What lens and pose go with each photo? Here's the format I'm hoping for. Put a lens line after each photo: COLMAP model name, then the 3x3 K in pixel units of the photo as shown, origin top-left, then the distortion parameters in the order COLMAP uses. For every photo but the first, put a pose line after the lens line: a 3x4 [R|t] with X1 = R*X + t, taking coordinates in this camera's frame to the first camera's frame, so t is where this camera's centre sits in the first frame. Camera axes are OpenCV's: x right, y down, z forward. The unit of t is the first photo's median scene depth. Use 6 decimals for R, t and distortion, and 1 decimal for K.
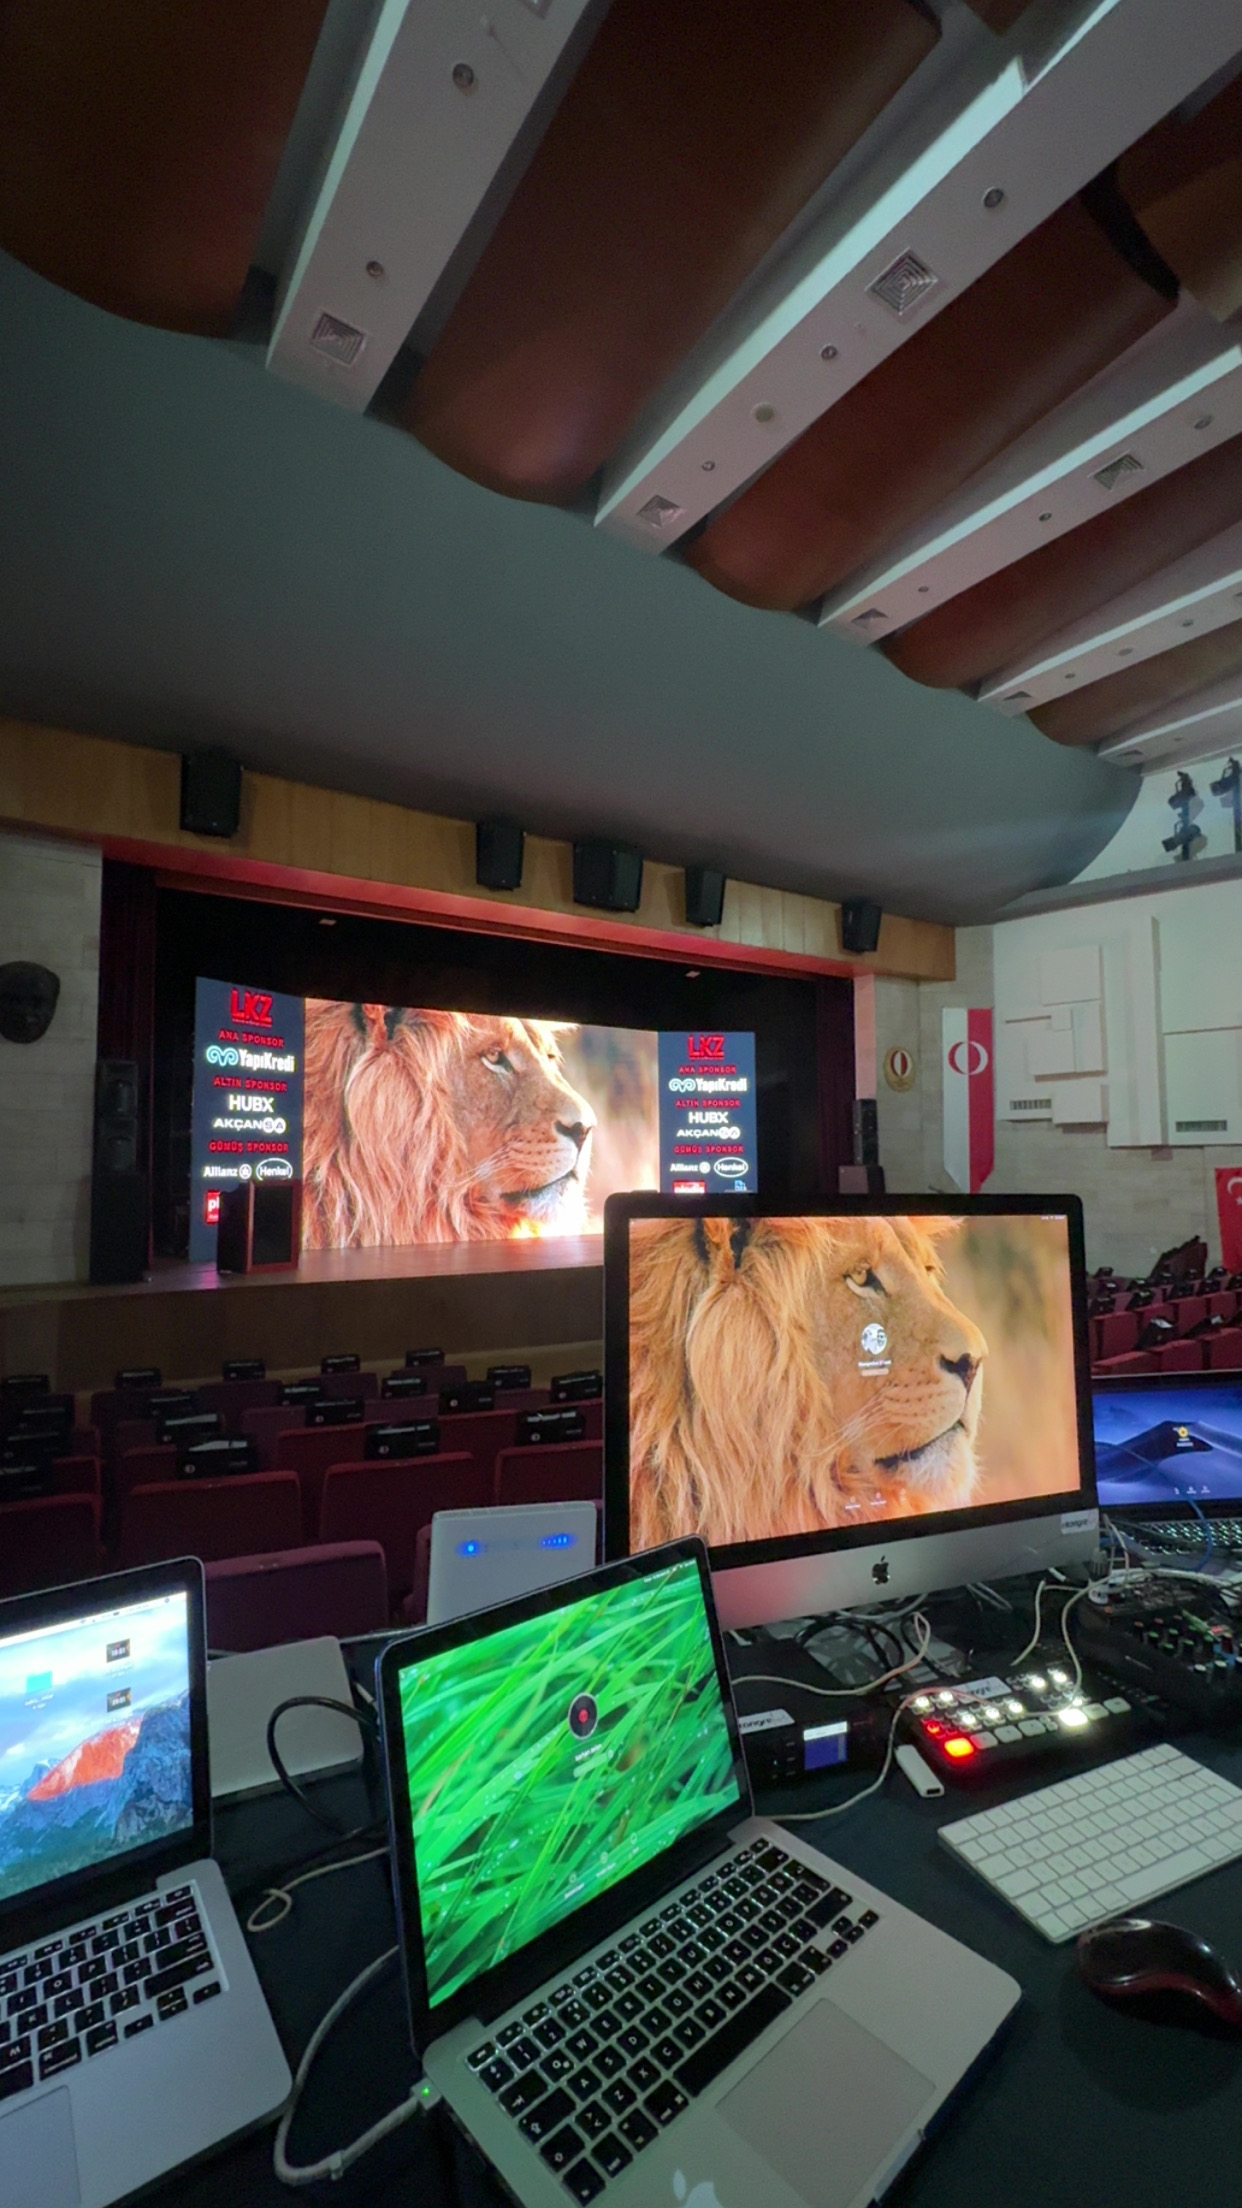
lens RADIAL K [[918.5, 0, 633.4], [0, 918.5, 1102.3], [0, 0, 1]] dist [-0.010710, 0.009363]
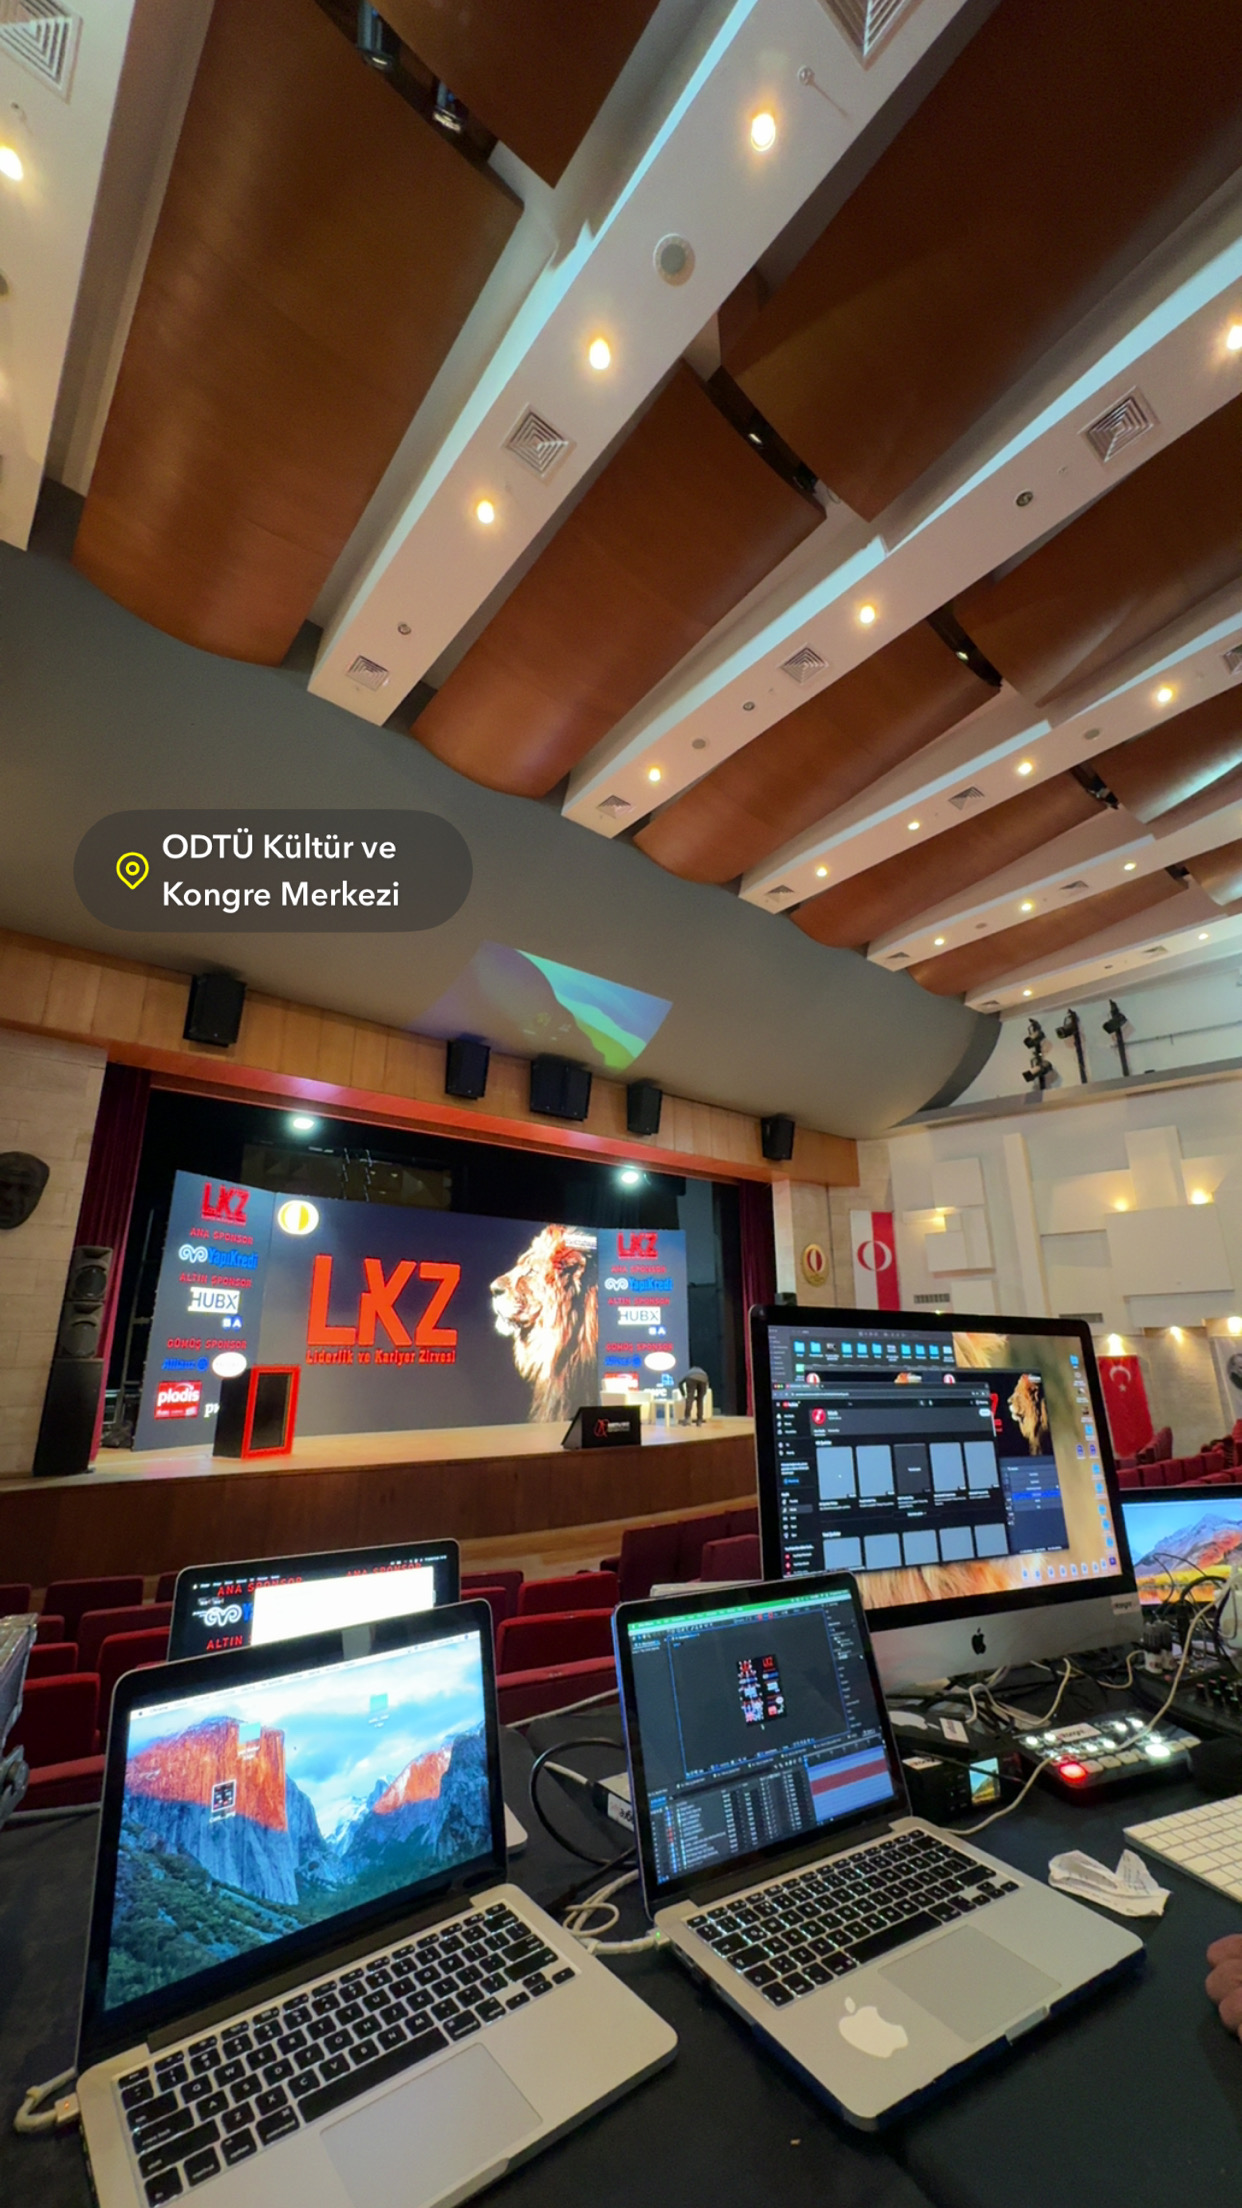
lens RADIAL K [[834.0, 0, 627.2], [0, 834.0, 1109.5], [0, 0, 1]] dist [-0.005999, -0.000070]
pose [[0.996987, 0.023613, 0.073881, -0.036289], [-0.006676, 0.975121, -0.221573, 0.011046], [-0.077275, 0.220412, 0.972341, -0.018099]]
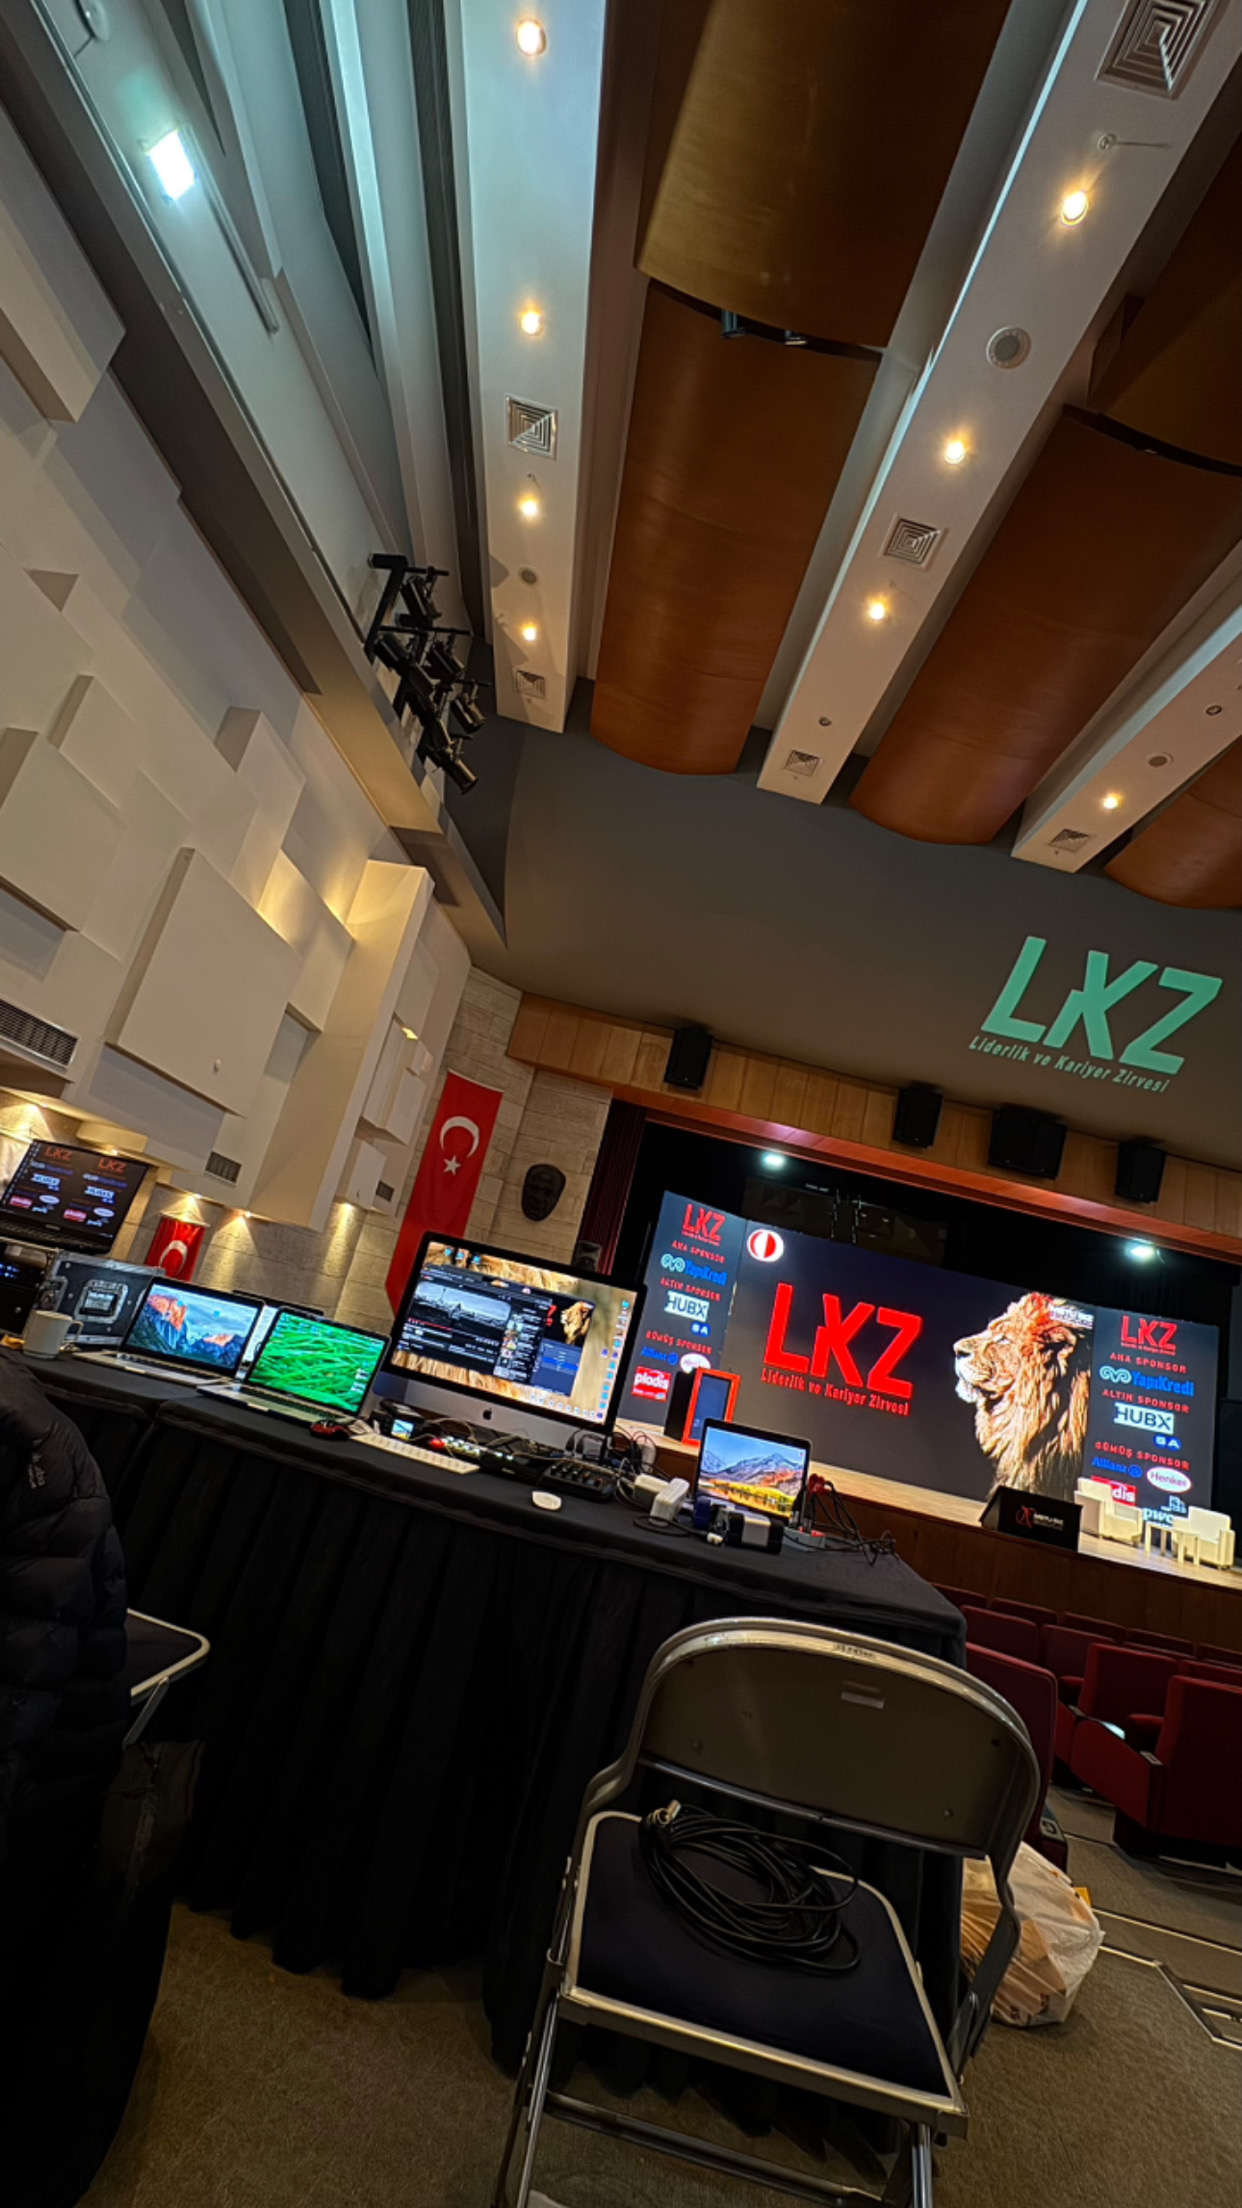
lens RADIAL K [[869.9, 0, 628.8], [0, 869.9, 1110.4], [0, 0, 1]] dist [-0.006952, -0.000128]
pose [[0.843379, 0.065033, -0.533370, 0.214707], [-0.201467, 0.958504, -0.201696, 0.018736], [0.498120, 0.277563, 0.821484, -0.106280]]
